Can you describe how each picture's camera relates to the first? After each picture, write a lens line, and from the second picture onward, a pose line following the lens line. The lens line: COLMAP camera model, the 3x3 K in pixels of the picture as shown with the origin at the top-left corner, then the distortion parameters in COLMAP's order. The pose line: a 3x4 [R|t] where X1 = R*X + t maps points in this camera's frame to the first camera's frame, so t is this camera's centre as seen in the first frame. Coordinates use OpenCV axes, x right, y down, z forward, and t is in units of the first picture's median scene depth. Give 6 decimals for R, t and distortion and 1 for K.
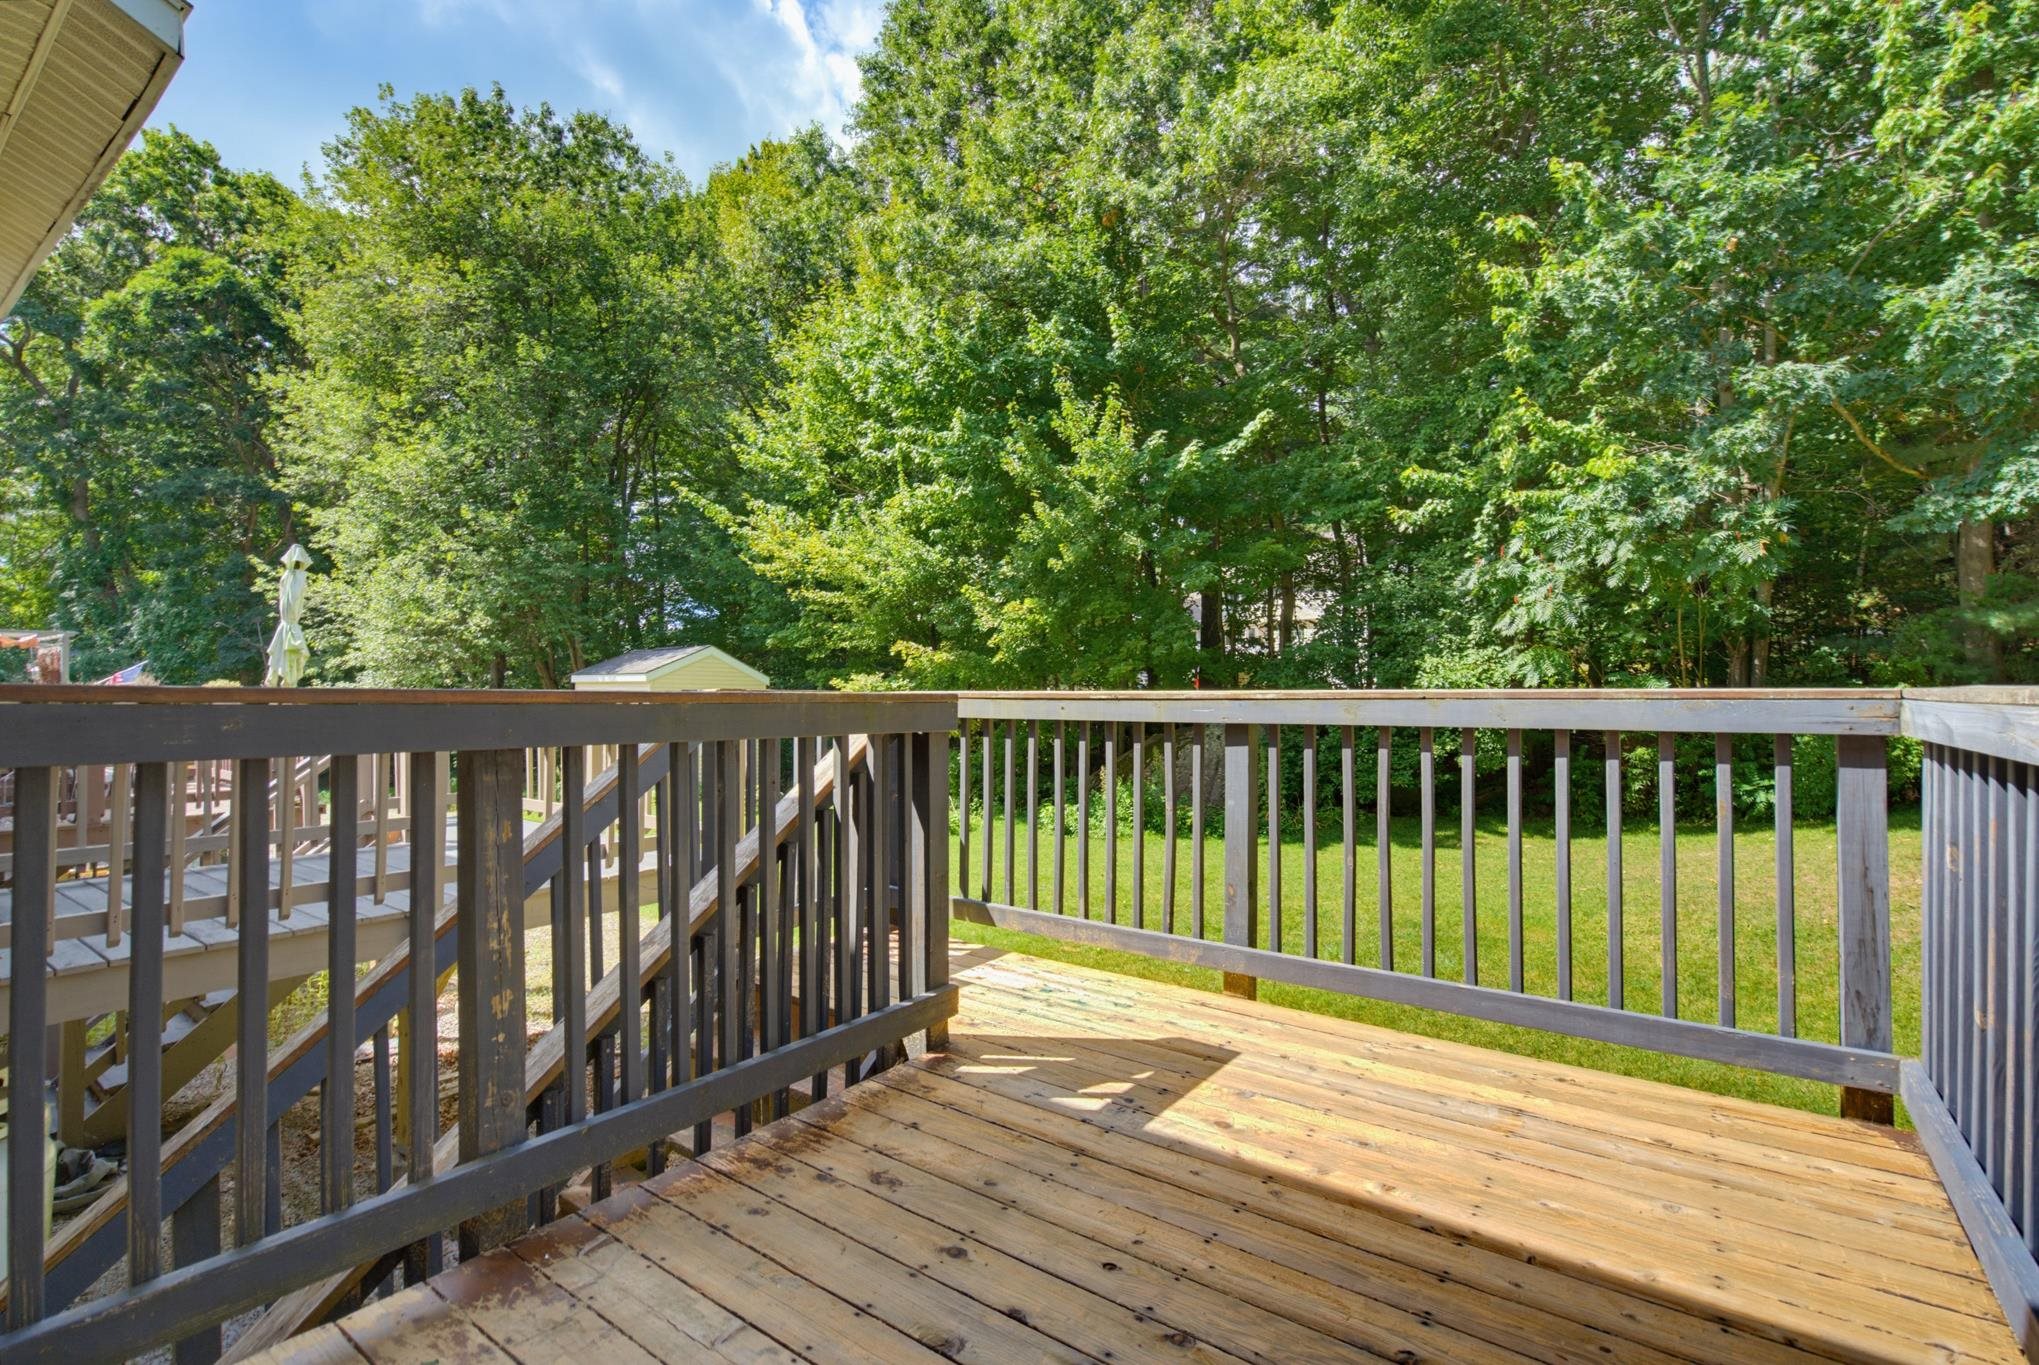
lens RADIAL K [[929.0, 0, 1023.7], [0, 929.0, 689.8], [0, 0, 1]] dist [-0.008055, -0.001219]
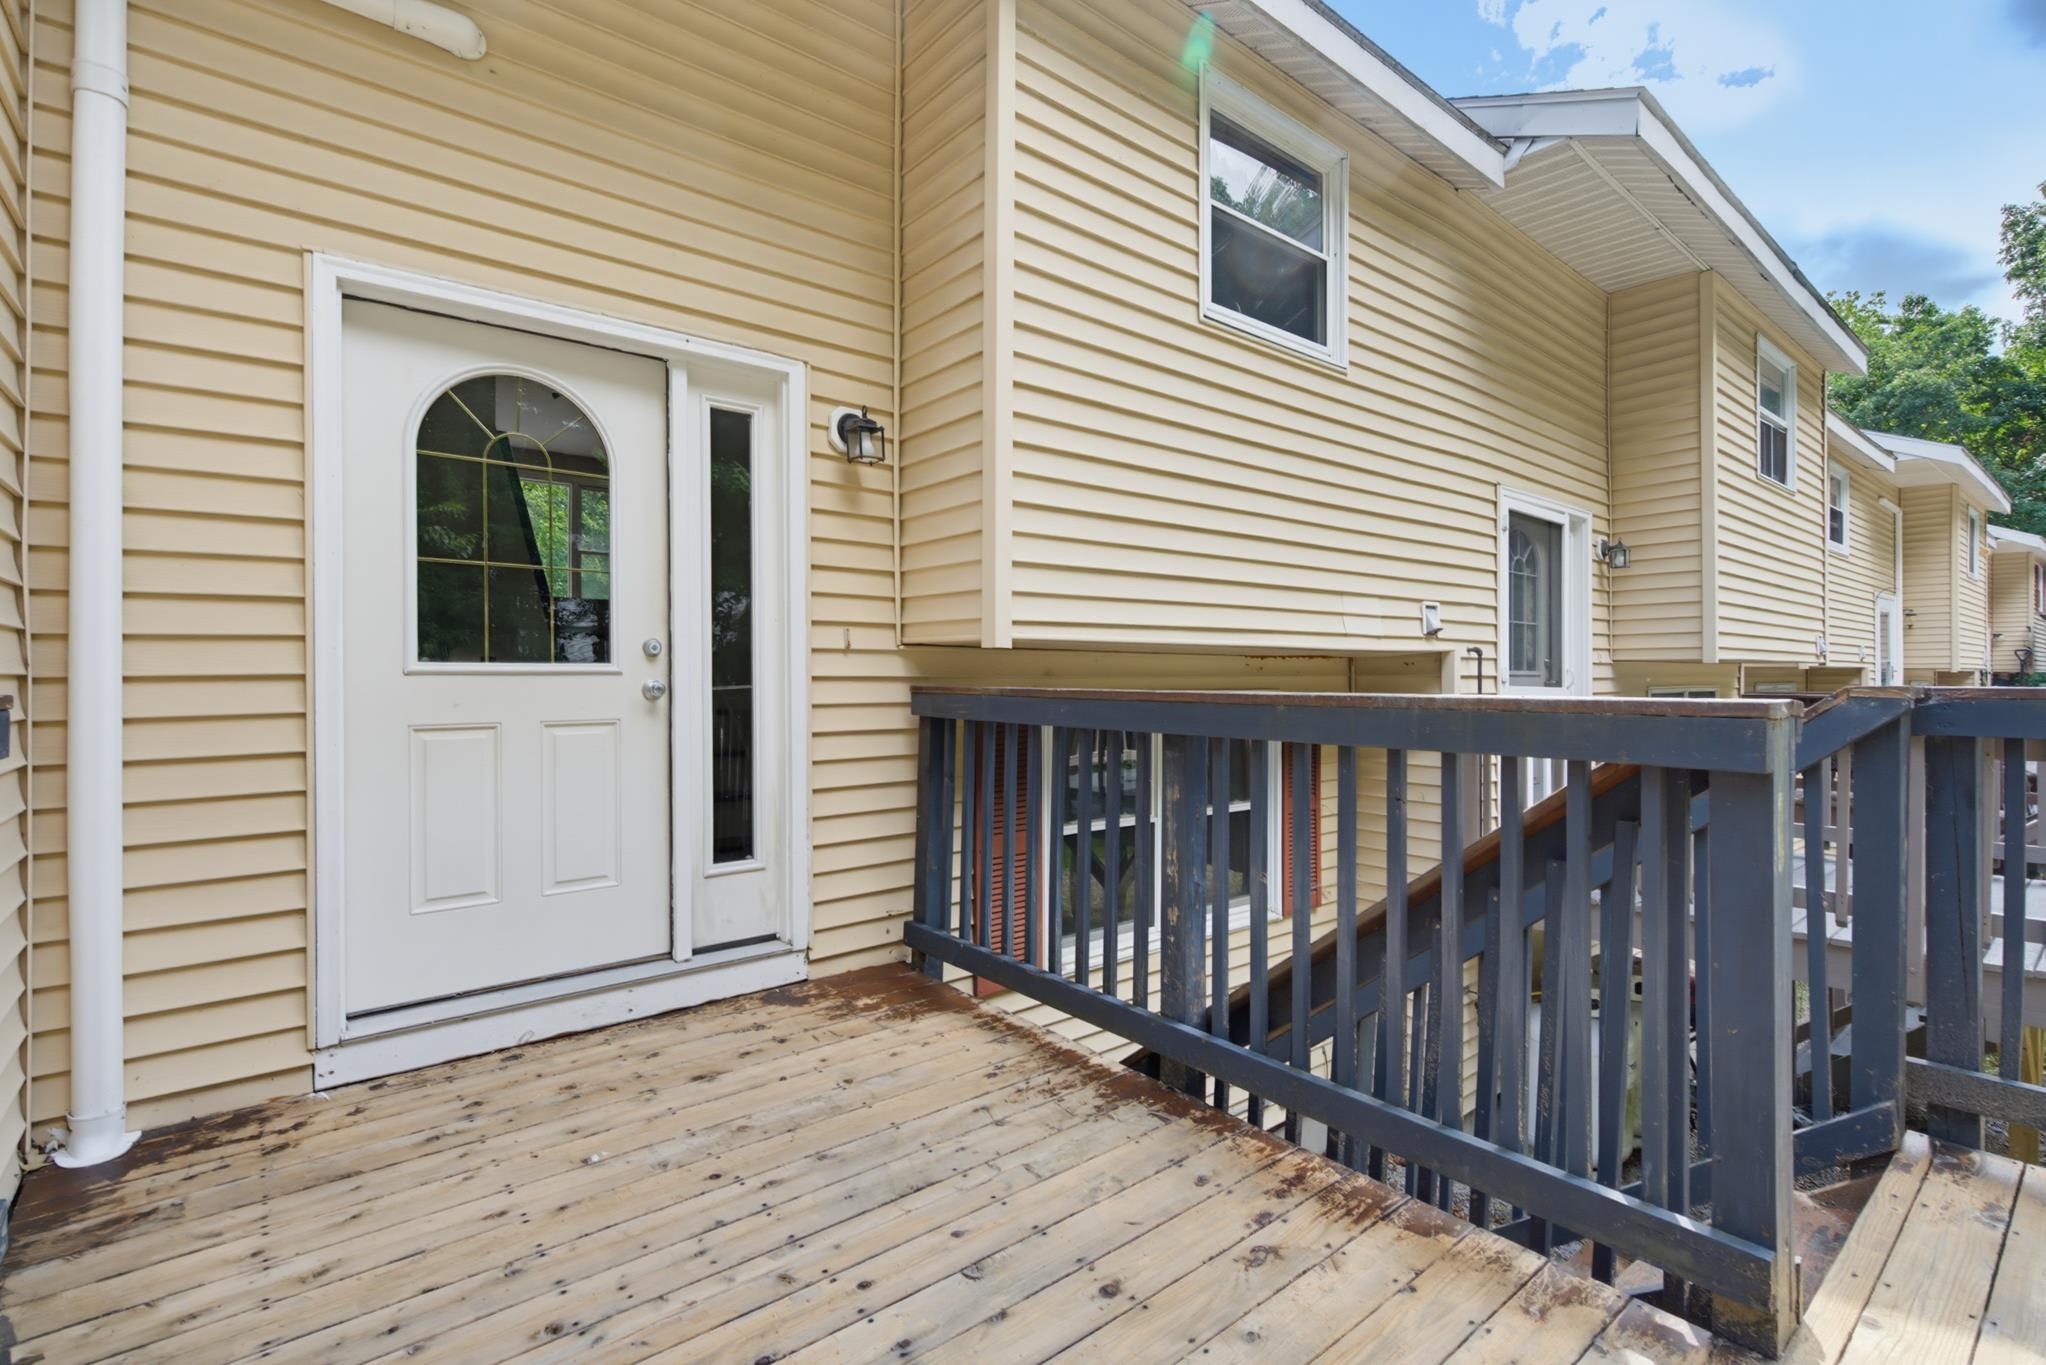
lens RADIAL K [[935.5, 0, 1063.7], [0, 935.5, 676.0], [0, 0, 1]] dist [0.000202, -0.000141]
pose [[-0.228286, 0.007711, -0.973564, 0.781601], [0.005636, 0.999962, 0.006598, -0.043261], [0.973578, -0.003981, -0.228321, 1.029905]]
